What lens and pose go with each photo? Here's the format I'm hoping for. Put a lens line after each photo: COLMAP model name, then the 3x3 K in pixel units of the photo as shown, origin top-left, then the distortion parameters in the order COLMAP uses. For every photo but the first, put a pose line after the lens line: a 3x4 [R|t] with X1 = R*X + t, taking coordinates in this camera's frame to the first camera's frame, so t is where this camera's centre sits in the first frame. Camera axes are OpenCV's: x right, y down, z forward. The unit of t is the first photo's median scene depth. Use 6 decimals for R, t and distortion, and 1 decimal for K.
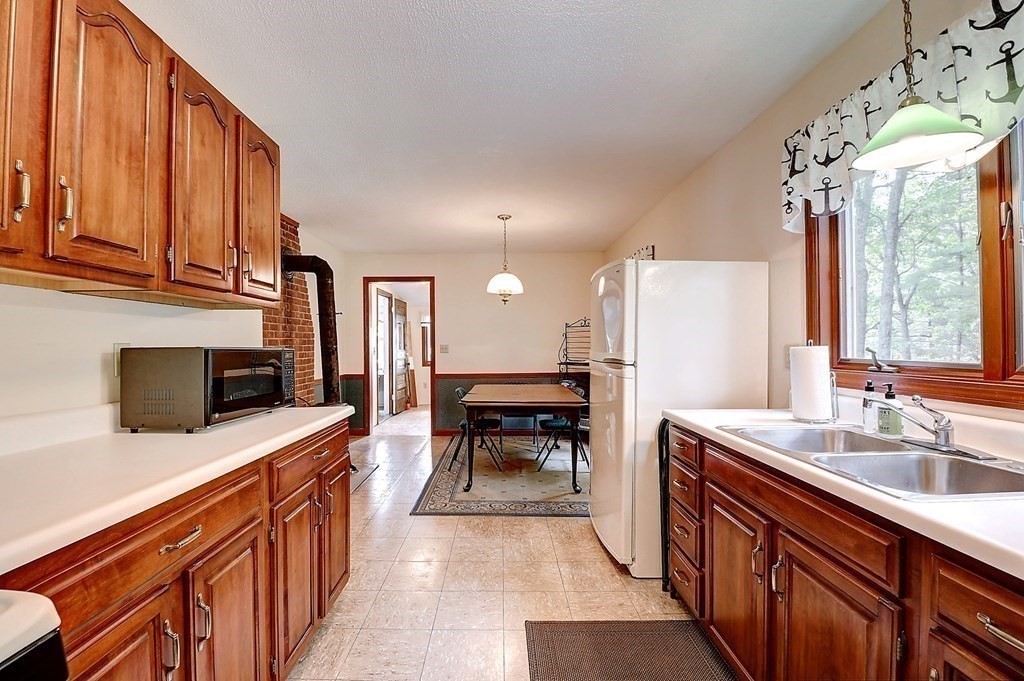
lens RADIAL K [[460.2, 0, 508.0], [0, 460.2, 340.6], [0, 0, 1]] dist [-0.003434, -0.014503]
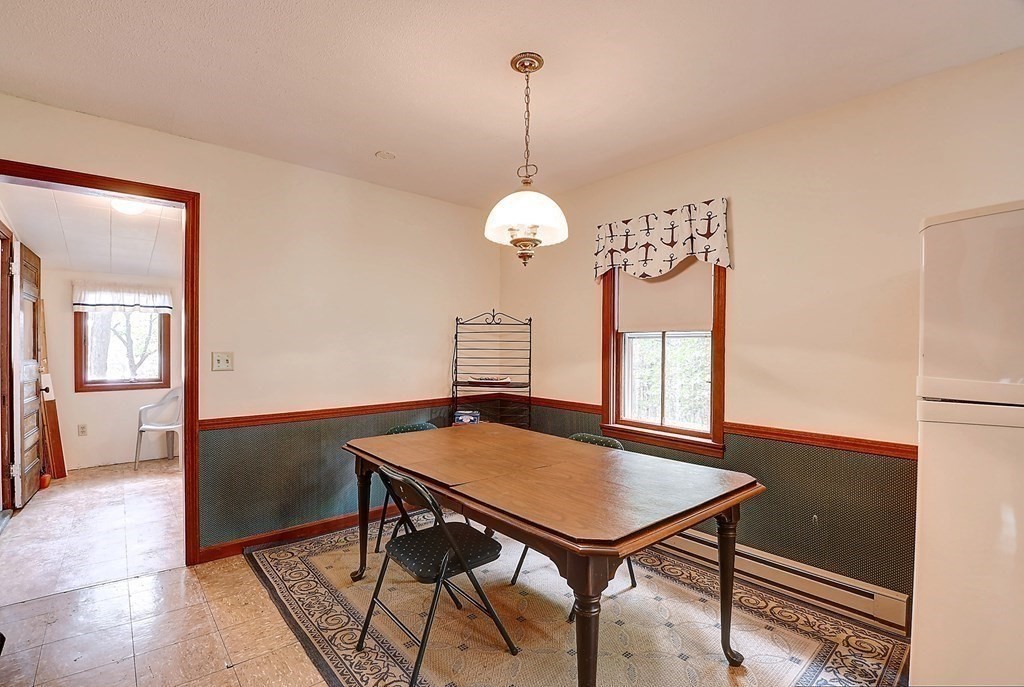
lens RADIAL K [[446.9, 0, 512.0], [0, 446.9, 346.5], [0, 0, 1]] dist [-0.016077, -0.003248]
pose [[0.757532, 0.010818, 0.652709, -0.337378], [-0.015397, 0.999881, 0.001298, -0.002739], [-0.652617, -0.011033, 0.757608, 0.804090]]
